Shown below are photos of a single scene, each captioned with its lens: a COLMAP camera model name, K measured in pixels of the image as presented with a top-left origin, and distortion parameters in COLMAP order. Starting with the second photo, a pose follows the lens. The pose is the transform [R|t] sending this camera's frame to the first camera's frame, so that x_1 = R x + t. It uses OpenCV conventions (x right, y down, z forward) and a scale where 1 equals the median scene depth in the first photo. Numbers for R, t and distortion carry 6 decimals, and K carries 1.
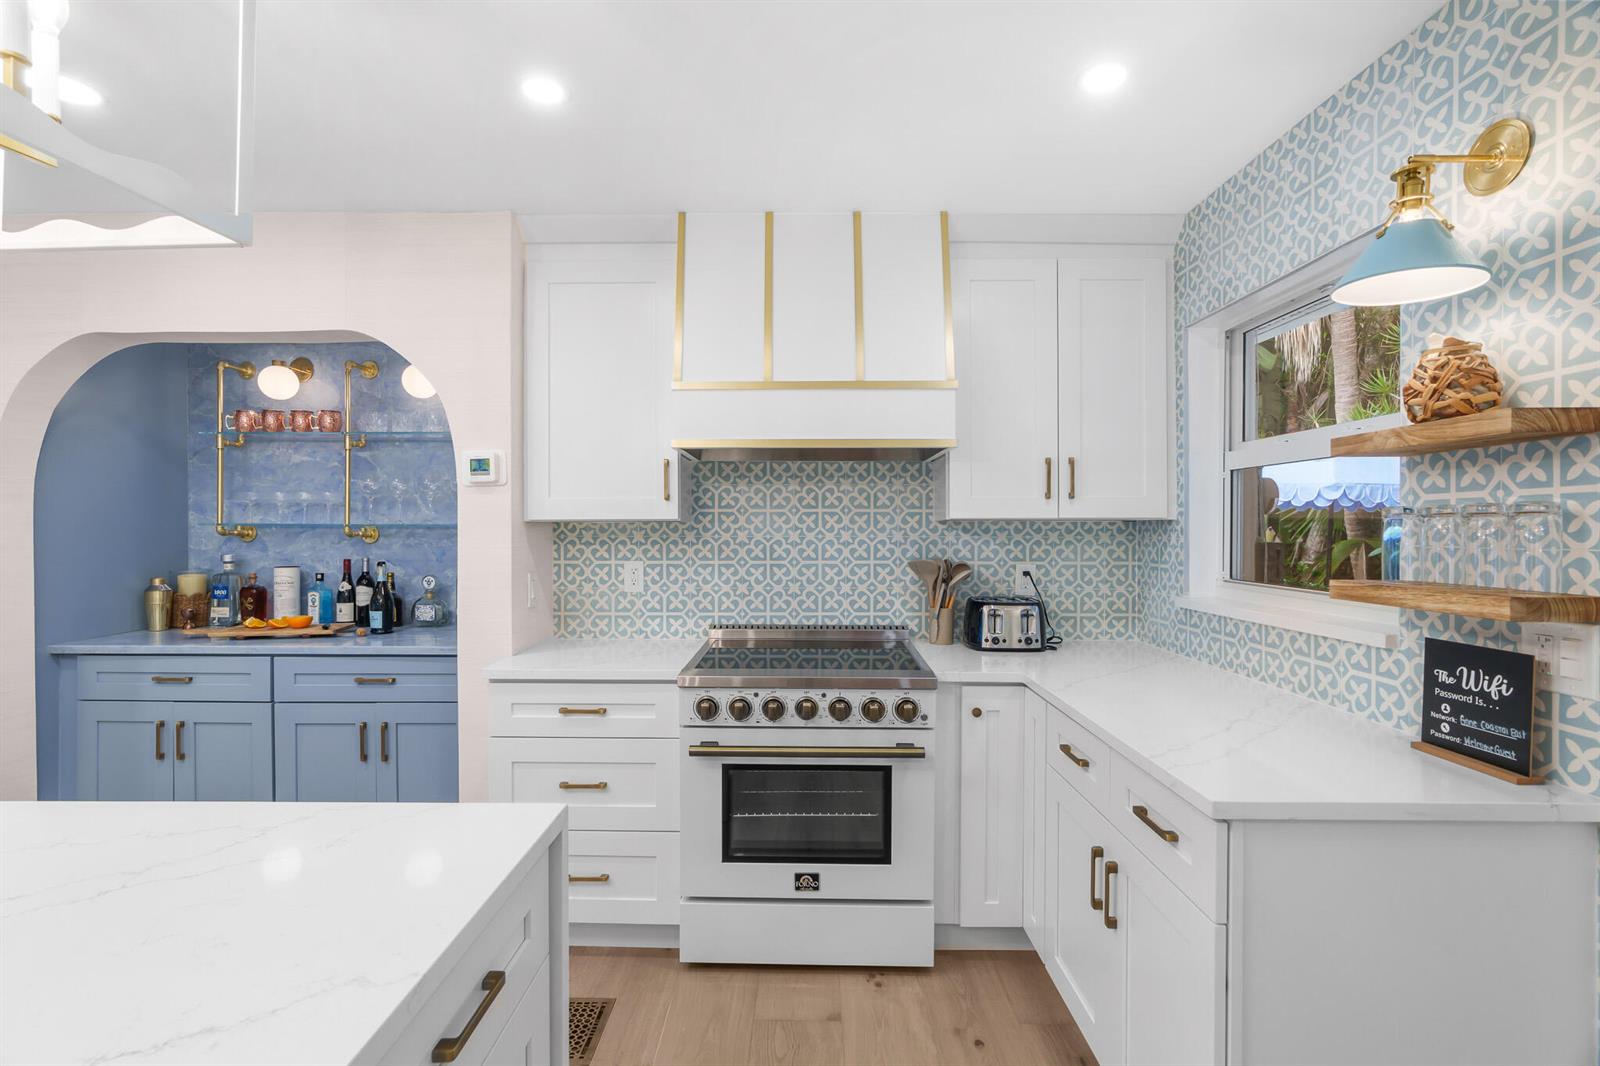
lens RADIAL K [[732.8, 0, 793.8], [0, 732.8, 535.9], [0, 0, 1]] dist [-0.010967, 0.006111]
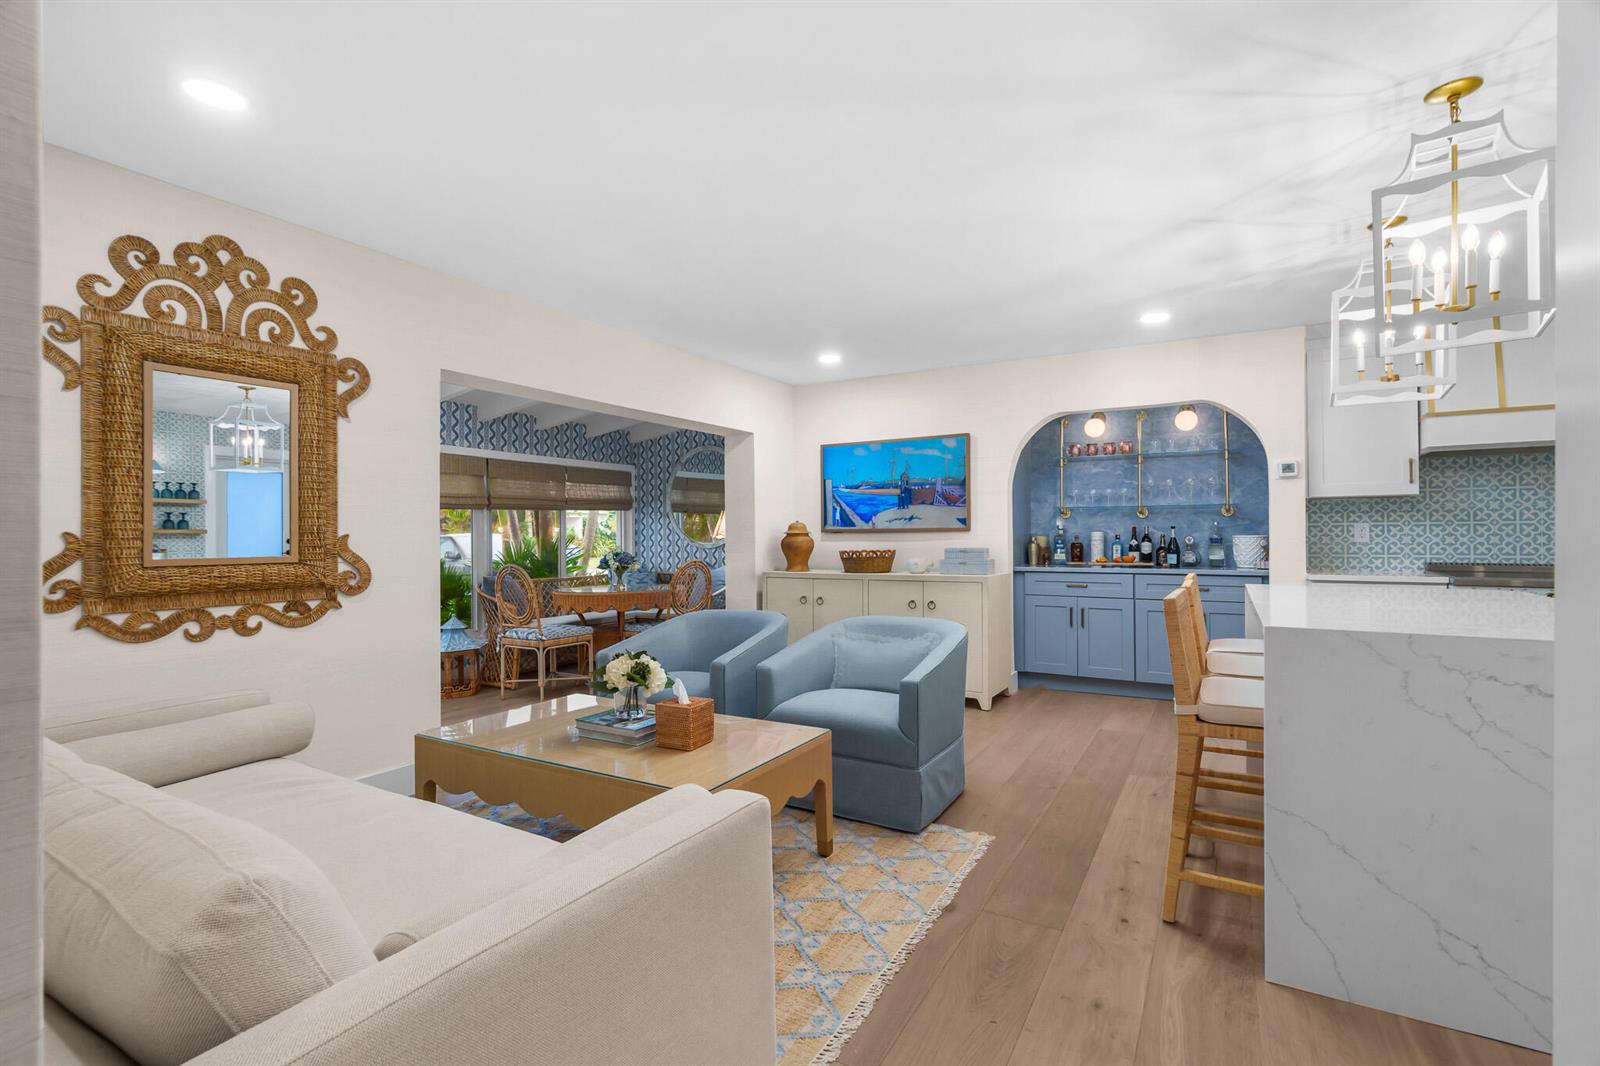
lens RADIAL K [[732.8, 0, 794.3], [0, 732.8, 532.2], [0, 0, 1]] dist [-0.010967, 0.006111]
pose [[0.867323, -0.006830, -0.497700, -0.501237], [0.001427, 0.999936, -0.011236, 0.070728], [0.497745, 0.009035, 0.867277, -1.009510]]
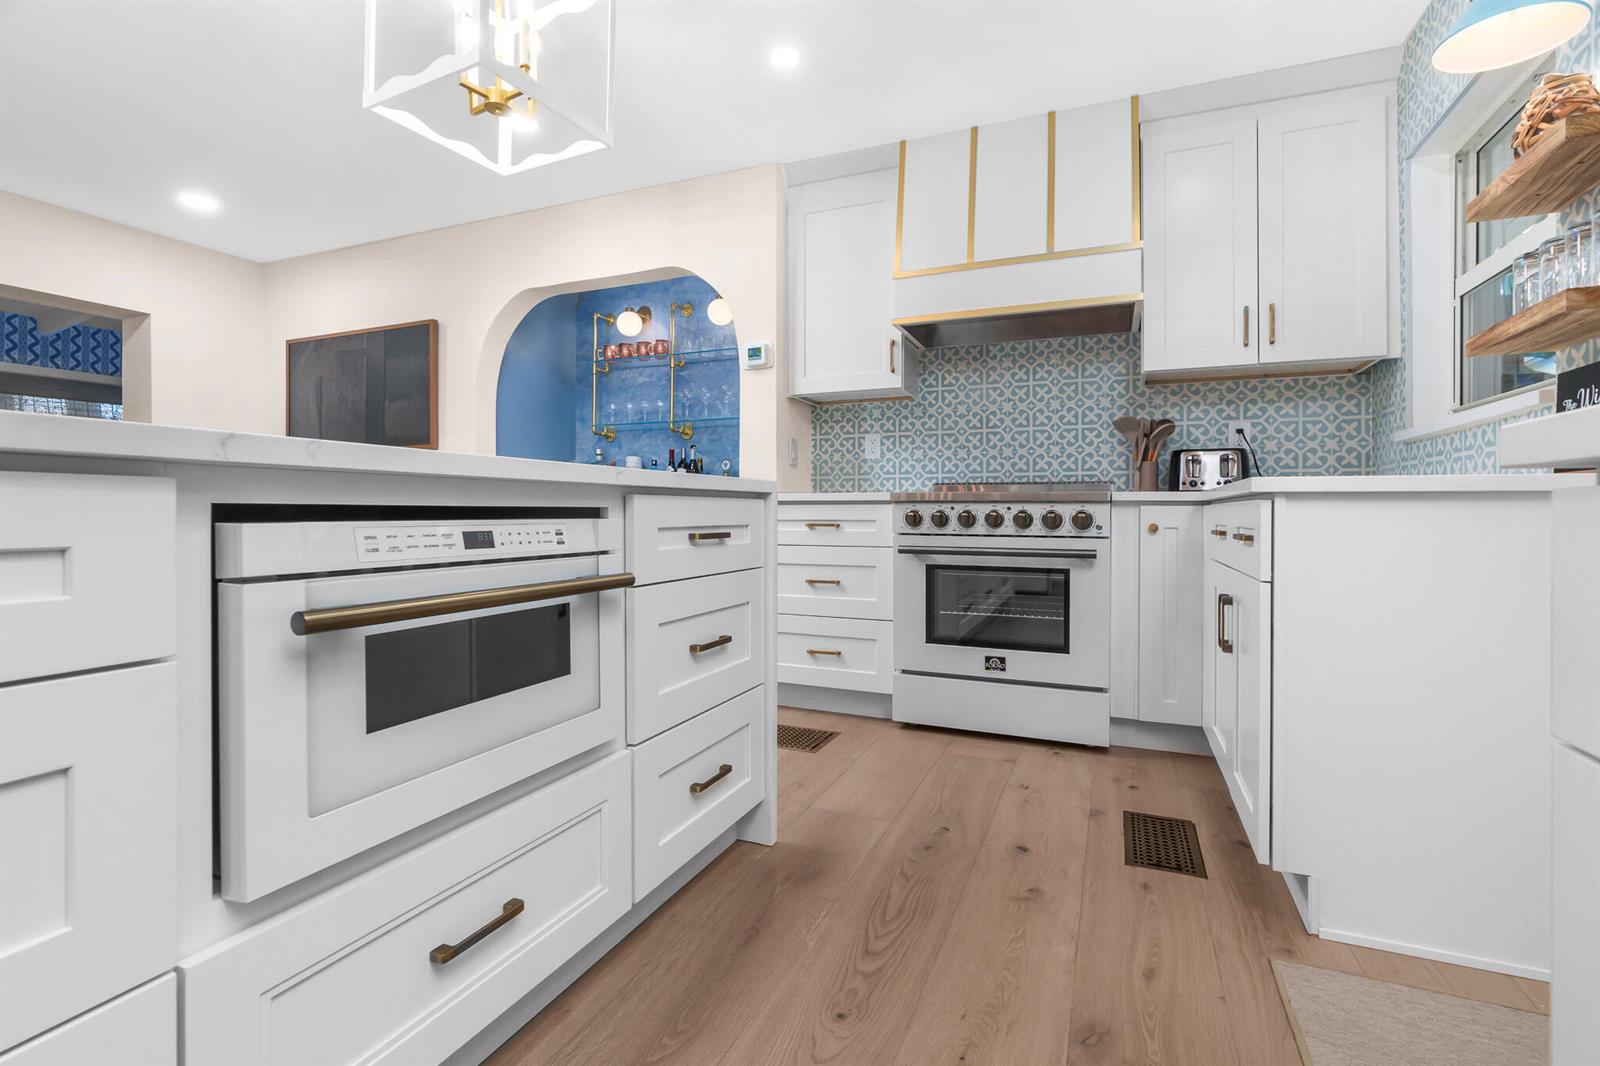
lens RADIAL K [[732.8, 0, 806.9], [0, 732.8, 506.7], [0, 0, 1]] dist [-0.010967, 0.006111]
pose [[0.928686, -0.004614, -0.370839, 0.133436], [-0.001015, 0.999887, -0.014983, 0.174626], [0.370866, 0.014291, 0.928576, -0.177900]]
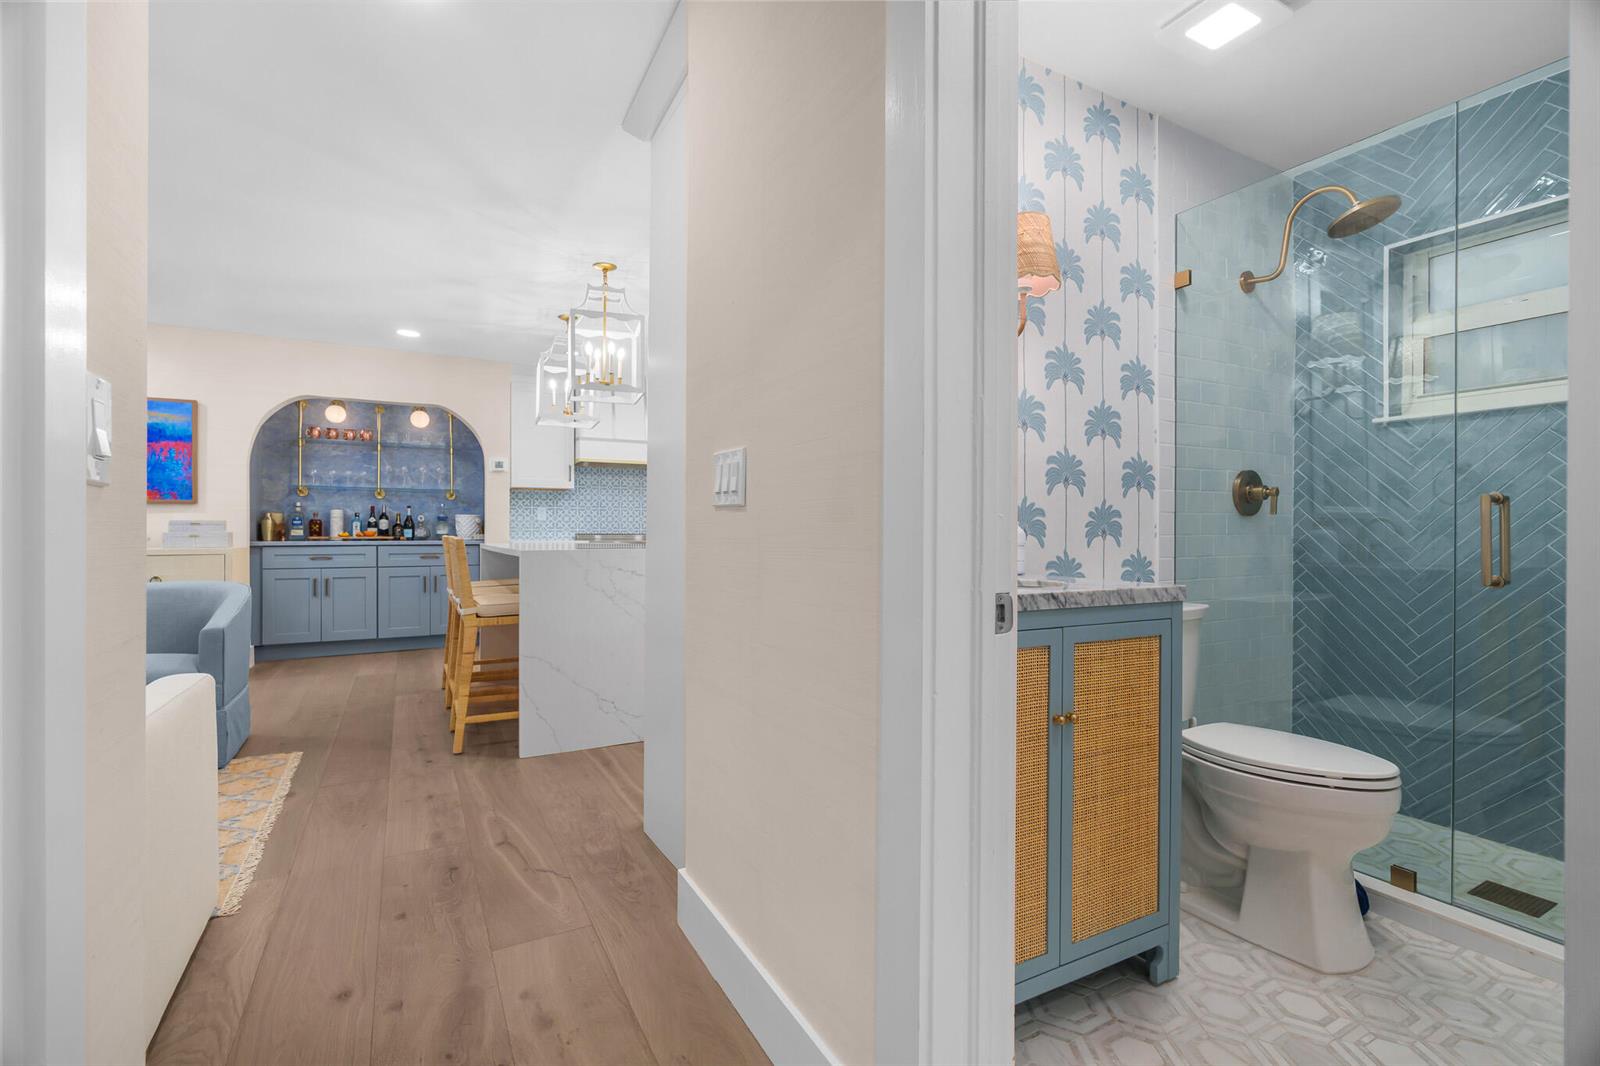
lens RADIAL K [[732.8, 0, 804.6], [0, 732.8, 530.6], [0, 0, 1]] dist [-0.010967, 0.006111]
pose [[0.867858, 0.003068, 0.496803, -0.647891], [0.001723, 0.999956, -0.009185, 0.132252], [-0.496810, 0.008828, 0.867814, -1.434834]]
